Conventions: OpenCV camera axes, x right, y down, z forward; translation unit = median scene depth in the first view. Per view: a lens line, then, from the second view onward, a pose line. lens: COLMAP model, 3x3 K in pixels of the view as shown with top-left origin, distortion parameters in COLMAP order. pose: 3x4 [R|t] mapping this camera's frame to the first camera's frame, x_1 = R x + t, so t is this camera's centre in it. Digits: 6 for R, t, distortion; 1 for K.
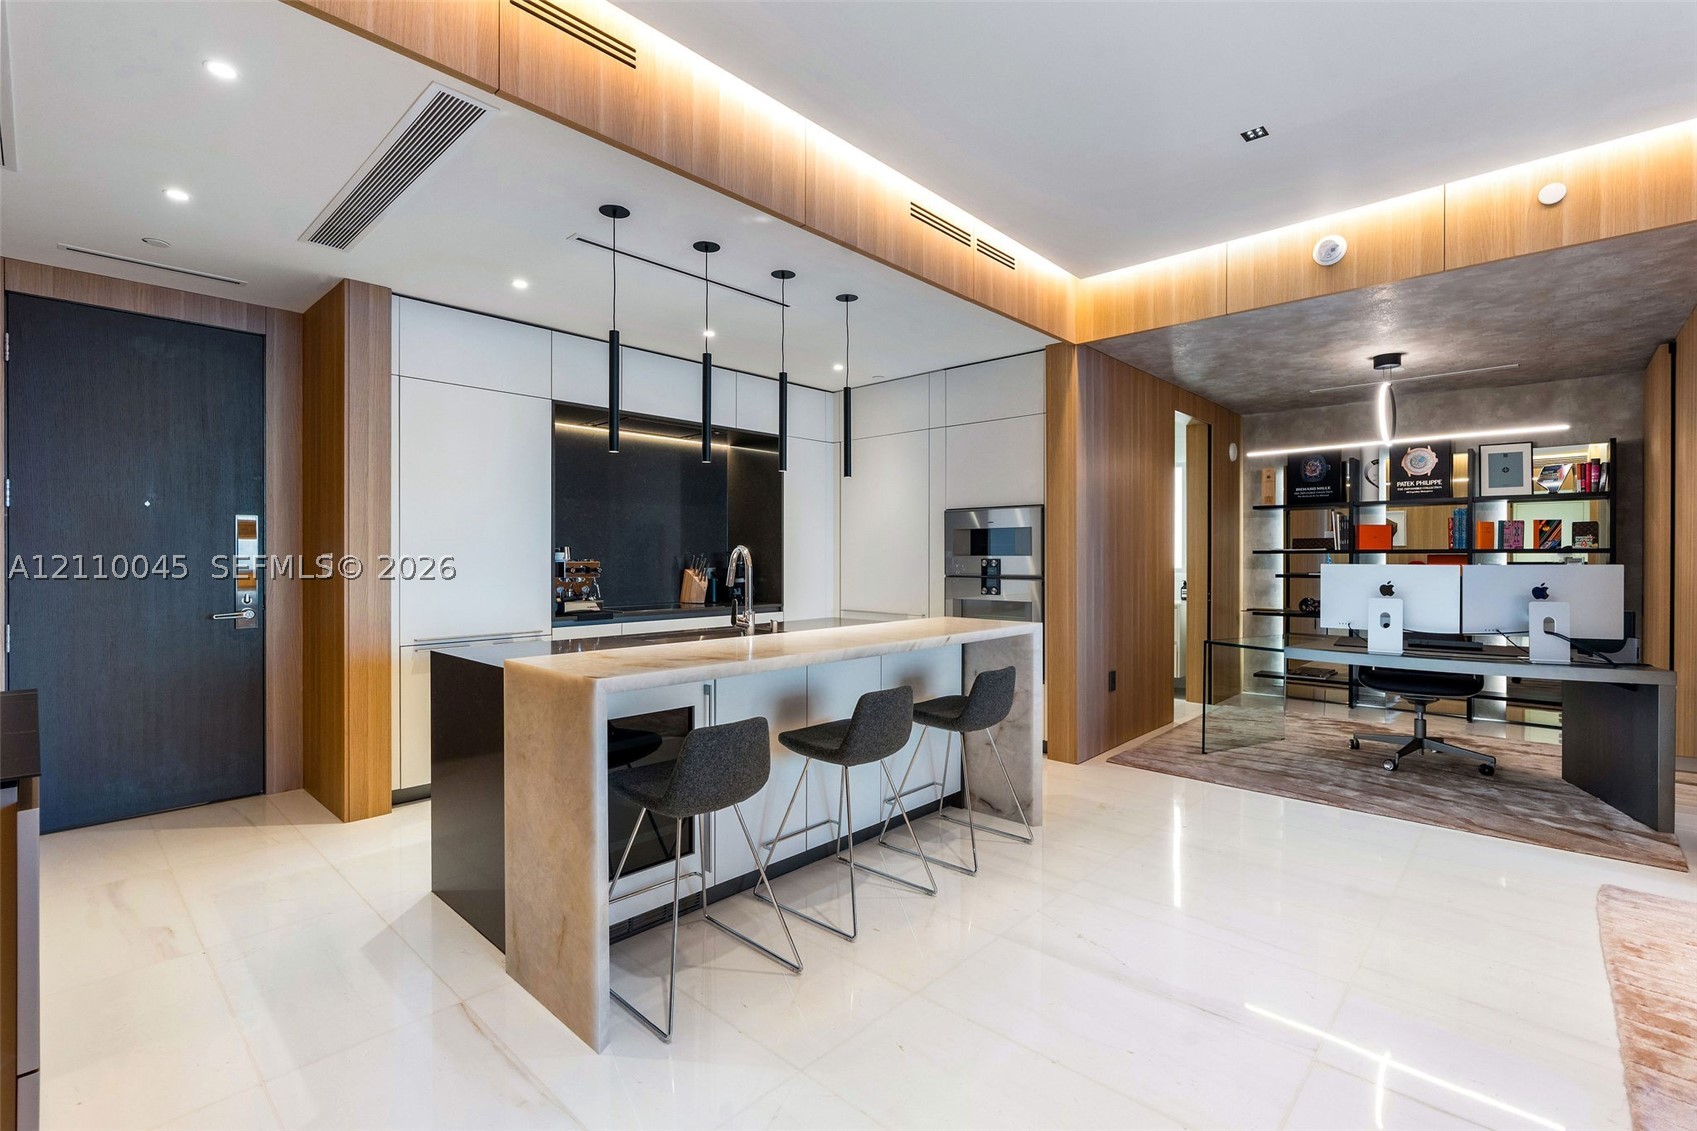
lens RADIAL K [[761.0, 0, 846.5], [0, 761.0, 563.0], [0, 0, 1]] dist [-0.012043, 0.005372]
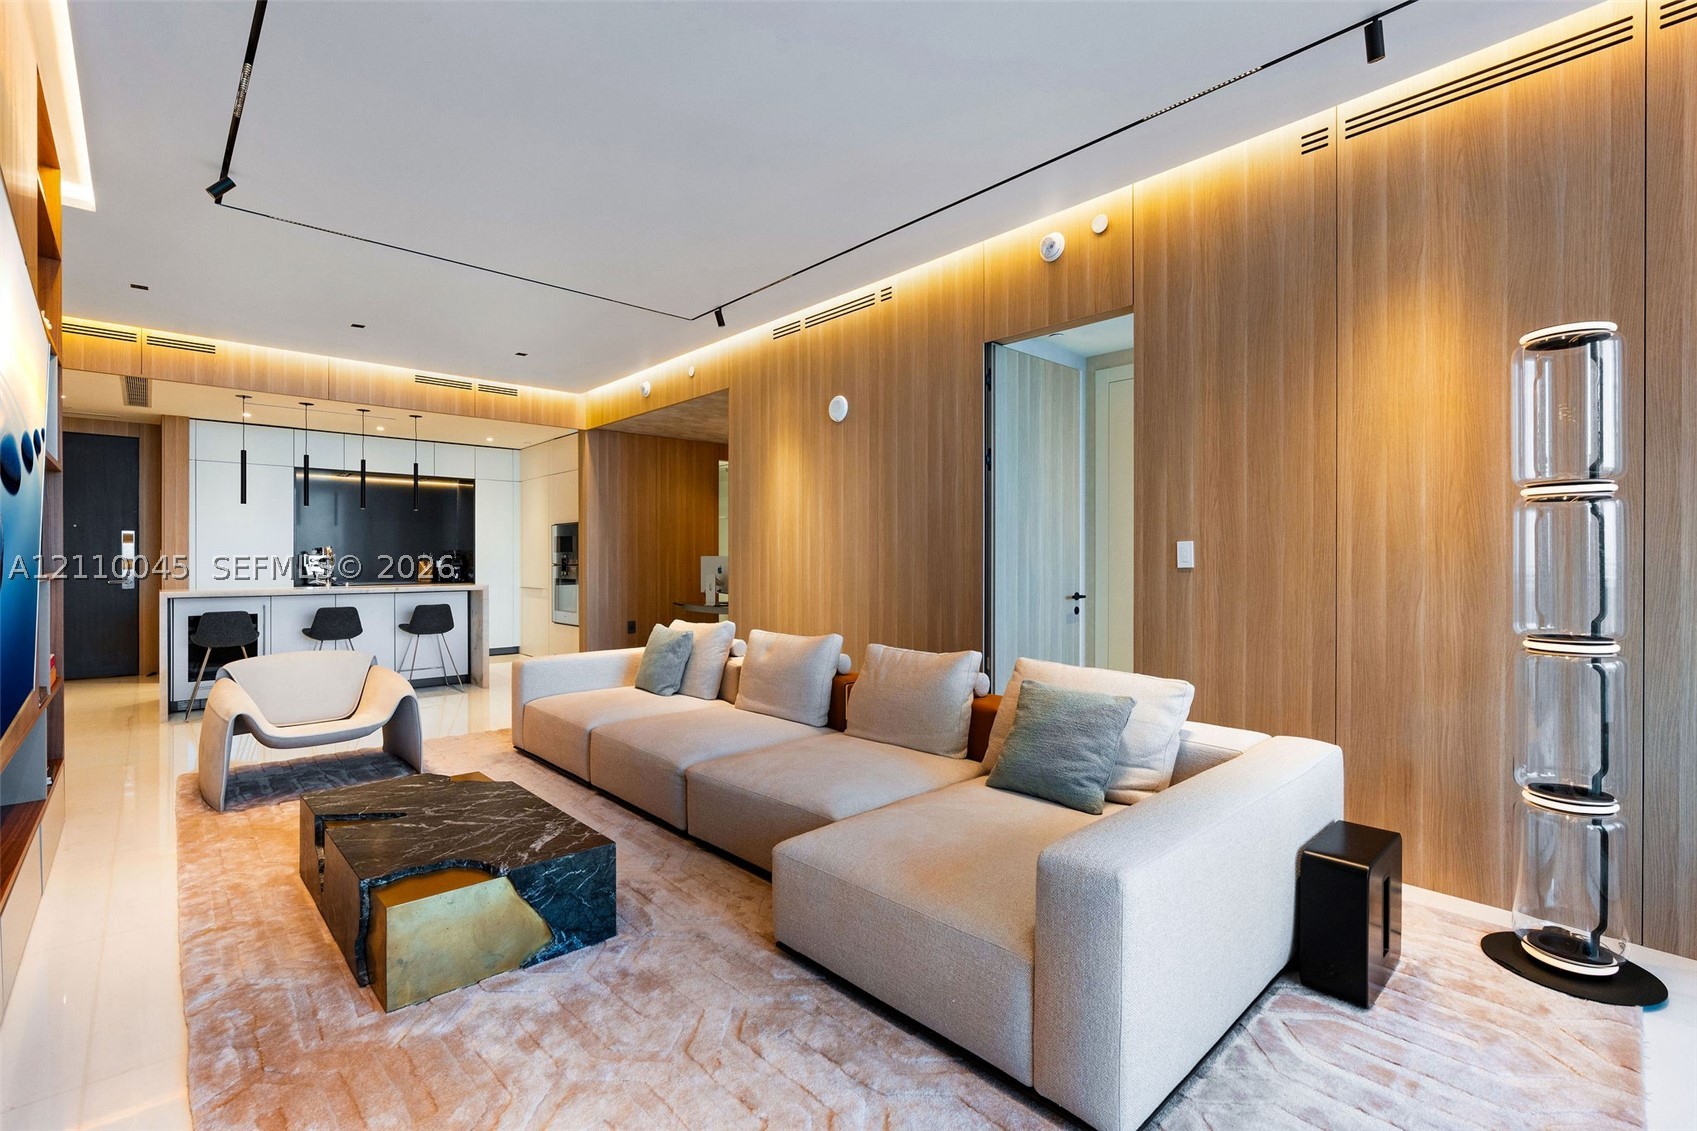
lens RADIAL K [[761.0, 0, 846.5], [0, 761.0, 563.0], [0, 0, 1]] dist [-0.012043, 0.005372]
pose [[0.997410, -0.001105, -0.071912, 0.951669], [0.000698, 0.999984, -0.005692, 0.025568], [0.071917, 0.005628, 0.997395, -0.644732]]
